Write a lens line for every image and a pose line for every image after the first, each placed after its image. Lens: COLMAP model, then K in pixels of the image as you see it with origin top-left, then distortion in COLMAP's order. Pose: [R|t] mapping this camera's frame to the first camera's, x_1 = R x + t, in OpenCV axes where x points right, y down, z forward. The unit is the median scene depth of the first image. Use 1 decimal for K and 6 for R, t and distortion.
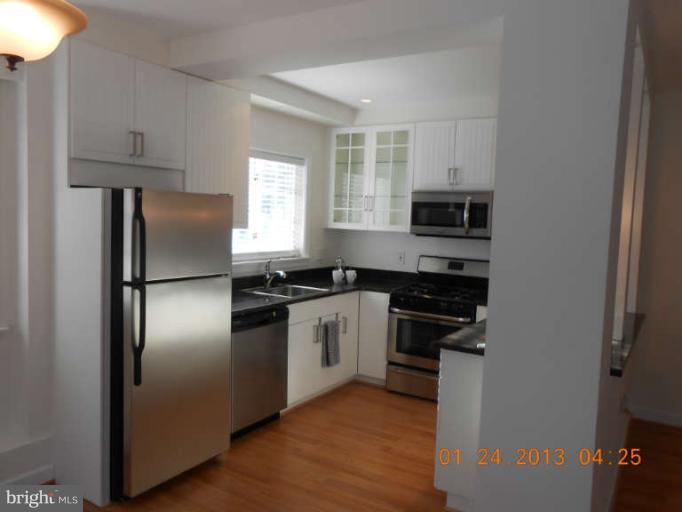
lens RADIAL K [[535.0, 0, 347.7], [0, 535.0, 254.8], [0, 0, 1]] dist [-0.031244, 0.047443]
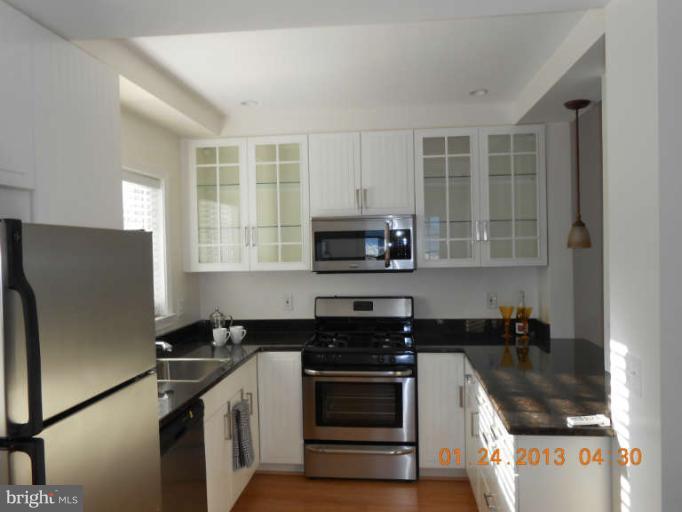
lens RADIAL K [[535.0, 0, 347.7], [0, 535.0, 258.9], [0, 0, 1]] dist [-0.031244, 0.047443]
pose [[0.895279, -0.063701, 0.440929, -0.188254], [0.085004, 0.995967, -0.028708, -0.031926], [-0.437322, 0.063182, 0.897083, 0.264523]]
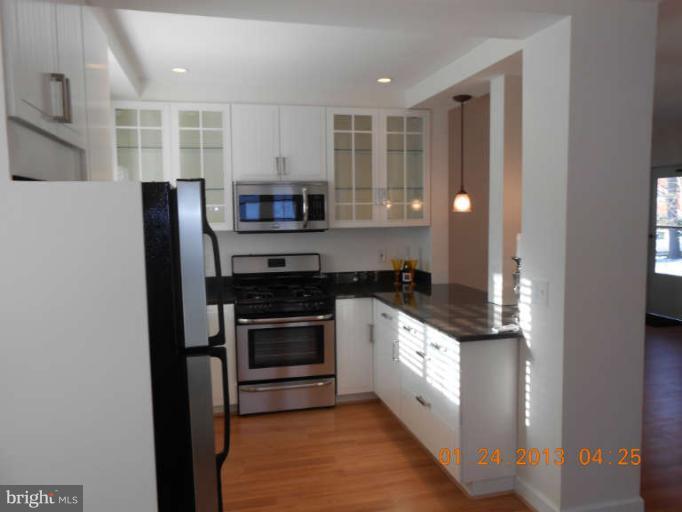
lens RADIAL K [[535.0, 0, 341.0], [0, 535.0, 252.7], [0, 0, 1]] dist [-0.031244, 0.047443]
pose [[0.695607, -0.100304, 0.711386, -0.391623], [0.089731, 0.994582, 0.052493, -0.036426], [-0.712797, 0.027319, 0.700838, 0.274041]]
